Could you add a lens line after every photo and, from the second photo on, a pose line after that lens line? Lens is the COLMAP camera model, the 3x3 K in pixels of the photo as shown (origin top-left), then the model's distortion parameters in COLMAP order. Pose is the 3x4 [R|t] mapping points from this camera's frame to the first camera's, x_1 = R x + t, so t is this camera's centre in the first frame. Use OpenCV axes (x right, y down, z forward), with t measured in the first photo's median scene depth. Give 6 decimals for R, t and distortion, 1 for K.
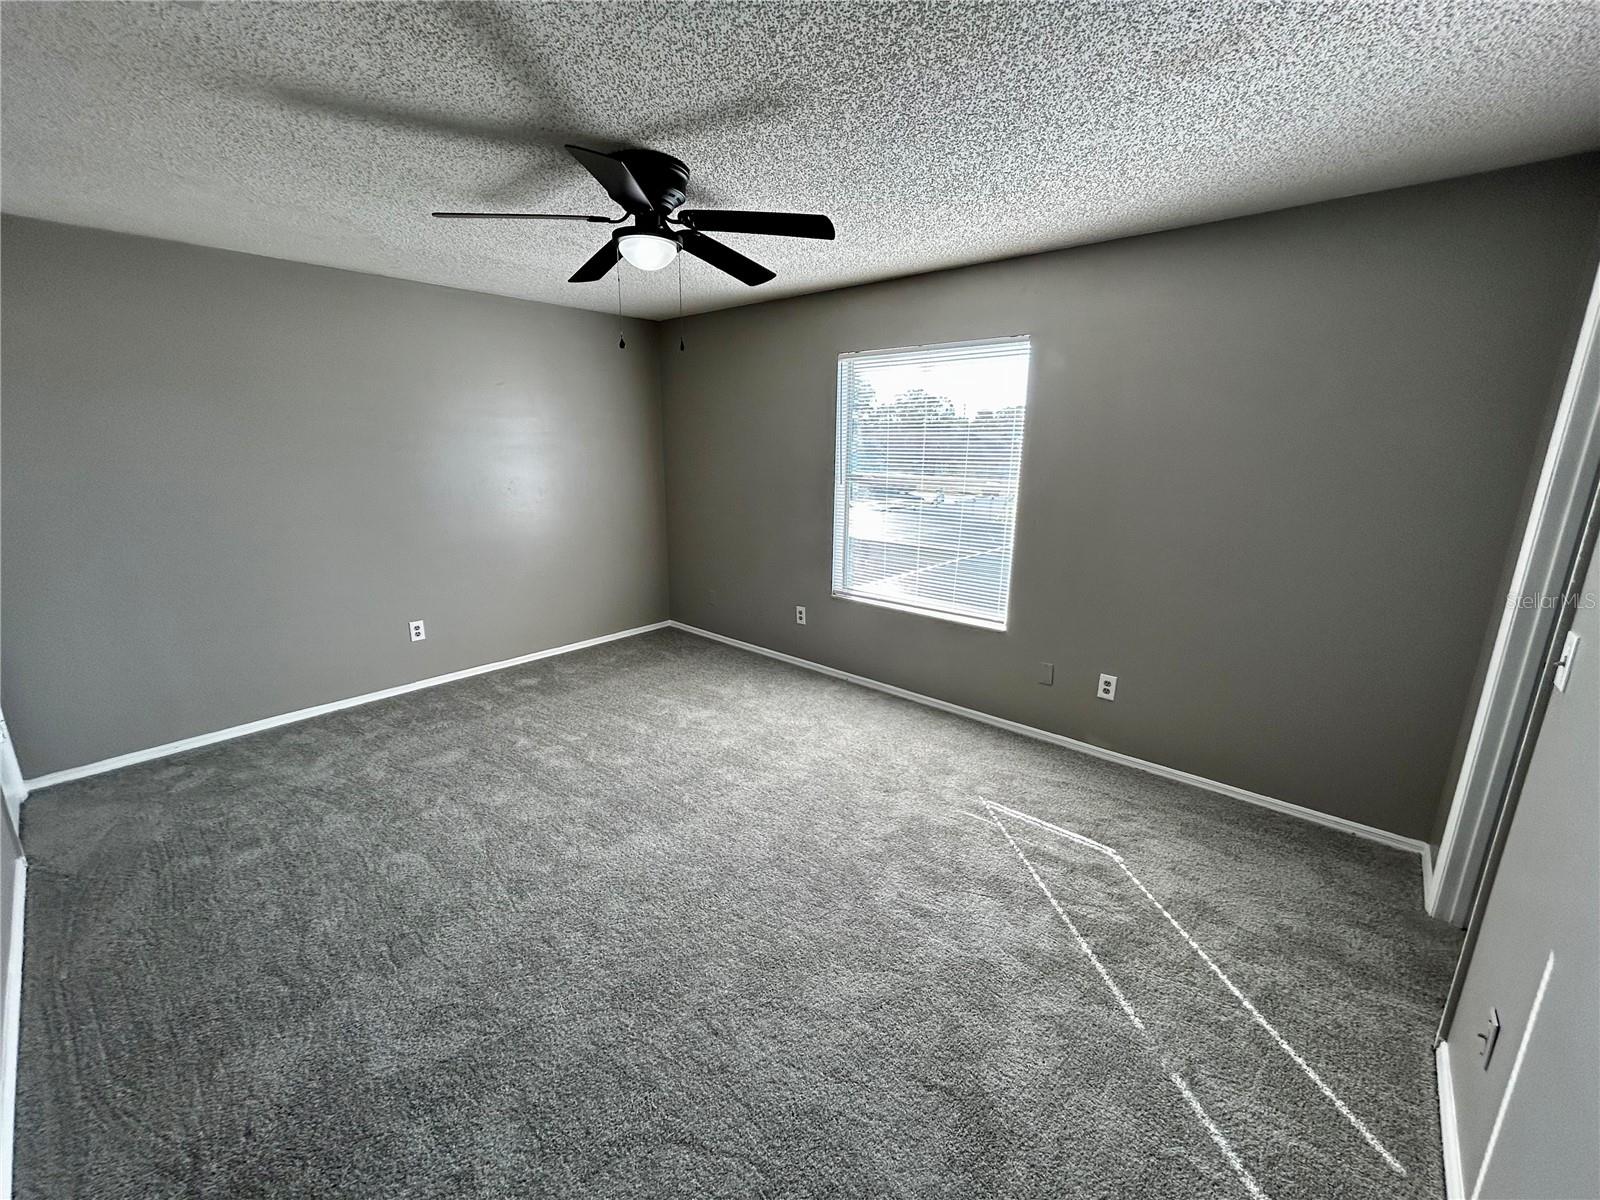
lens RADIAL K [[646.6, 0, 805.6], [0, 646.6, 605.3], [0, 0, 1]] dist [0.002921, 0.000247]
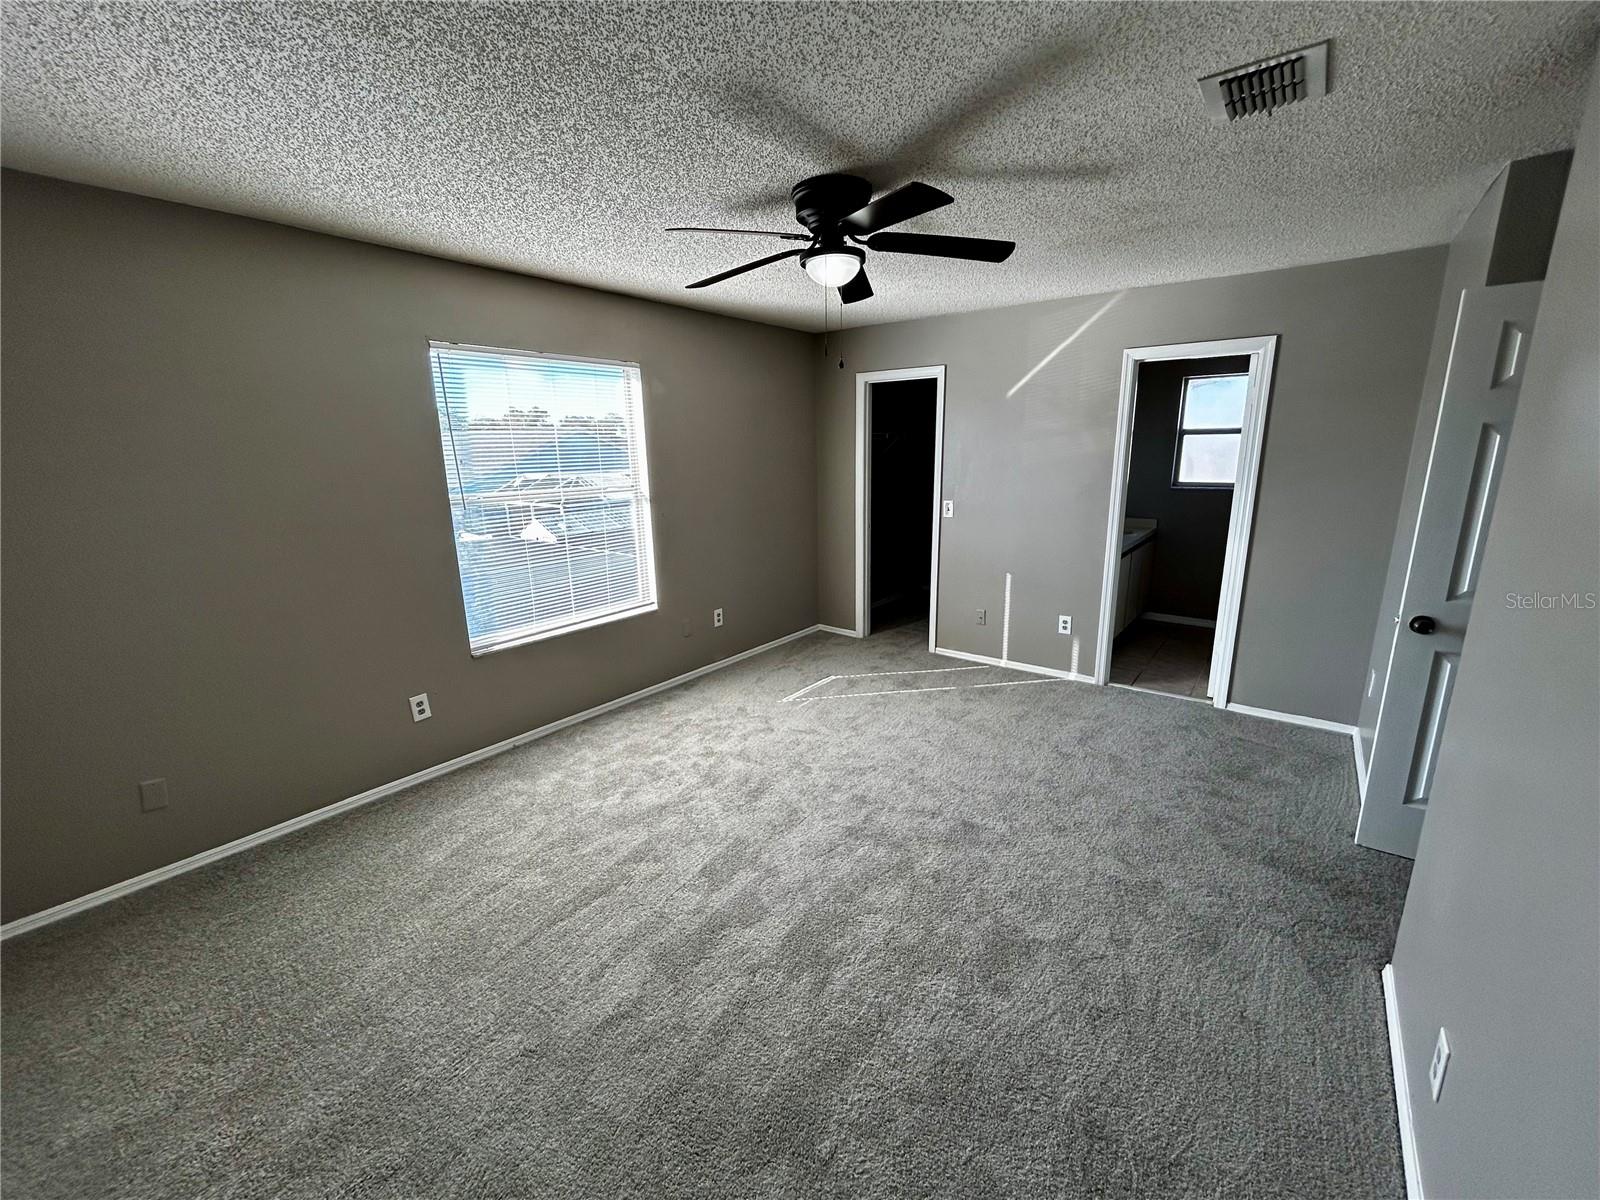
lens RADIAL K [[646.6, 0, 806.8], [0, 646.6, 602.0], [0, 0, 1]] dist [0.002921, 0.000247]
pose [[-0.059410, -0.239130, 0.969168, -0.914488], [0.262757, 0.932899, 0.246288, -0.204507], [-0.963031, 0.269288, 0.007409, 0.769503]]
